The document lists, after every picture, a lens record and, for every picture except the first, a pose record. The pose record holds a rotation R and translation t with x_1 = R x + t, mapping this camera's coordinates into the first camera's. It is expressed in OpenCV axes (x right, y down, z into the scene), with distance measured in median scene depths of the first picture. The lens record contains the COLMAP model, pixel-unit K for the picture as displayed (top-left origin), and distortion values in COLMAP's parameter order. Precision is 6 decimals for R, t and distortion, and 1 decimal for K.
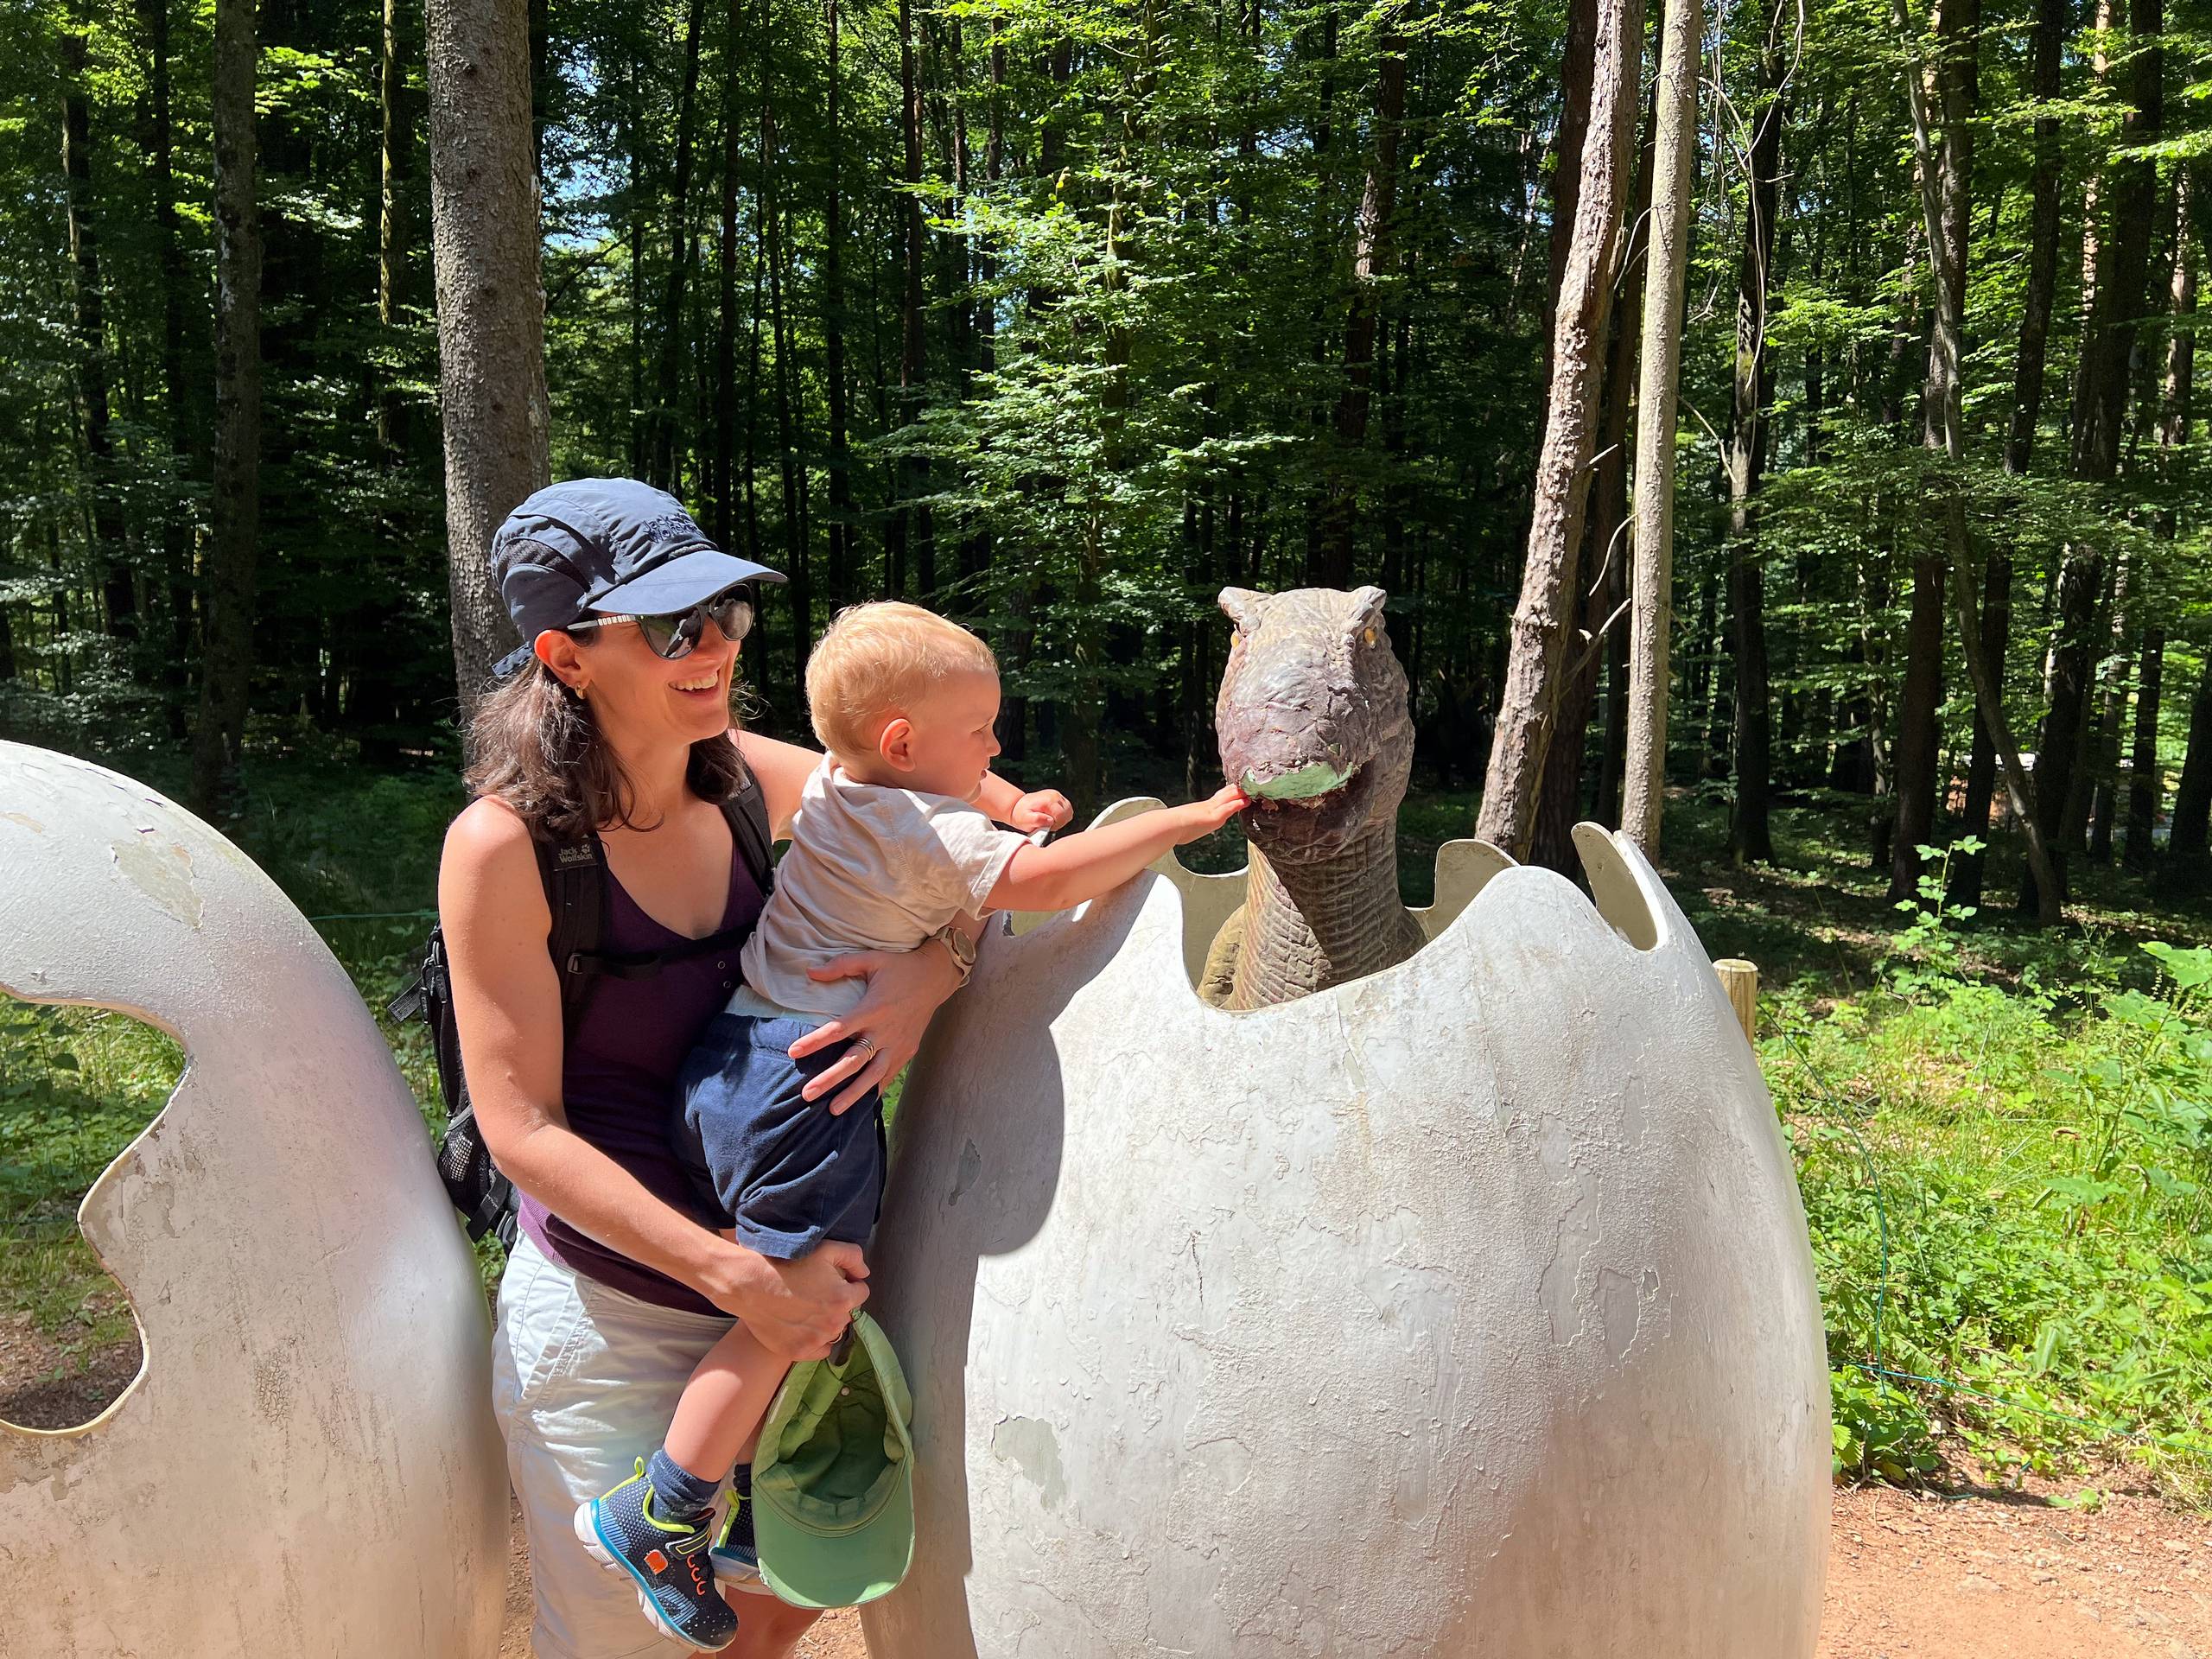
lens RADIAL K [[1670.4, 0, 1106.0], [0, 1670.4, 829.5], [0, 0, 1]] dist [0.095670, -0.133020]
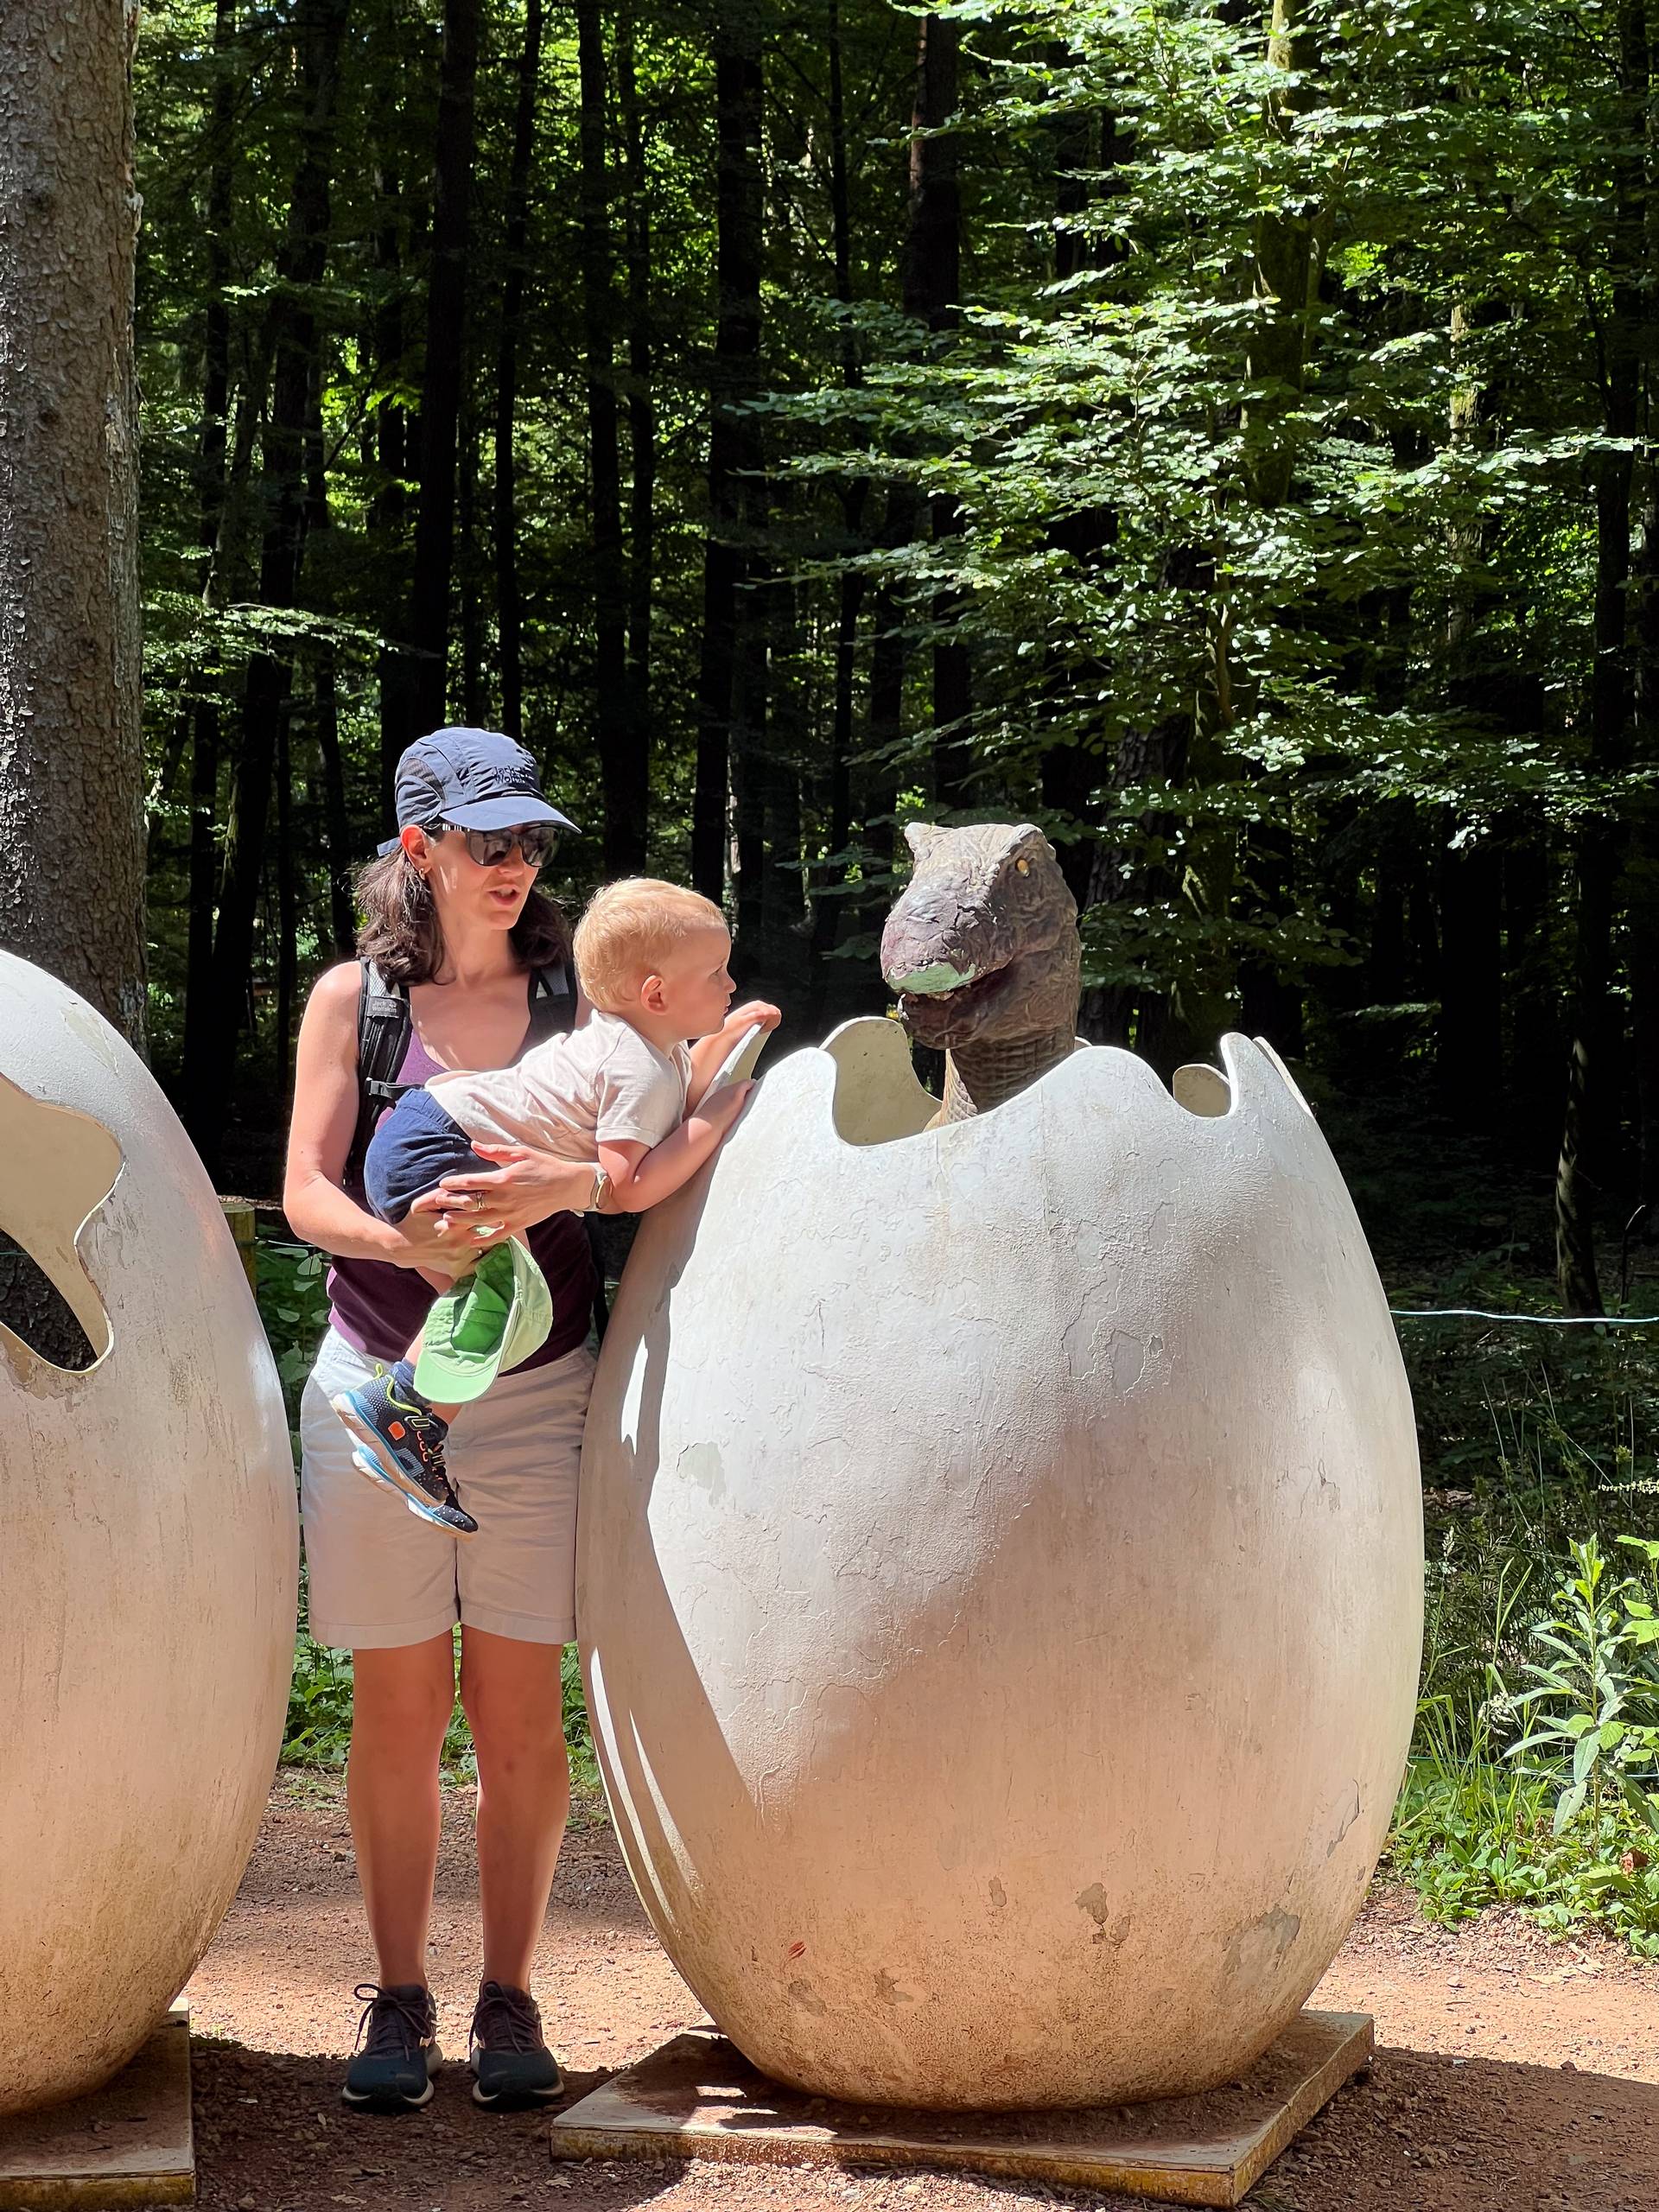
lens RADIAL K [[4968.8, 0, 829.5], [0, 4968.8, 1106.0], [0, 0, 1]] dist [-0.370182, 4.701732]
pose [[0.990363, 0.015050, -0.137673, 0.512473], [-0.023562, 0.997895, -0.060413, 0.272842], [0.136474, 0.063075, 0.988634, -2.509010]]
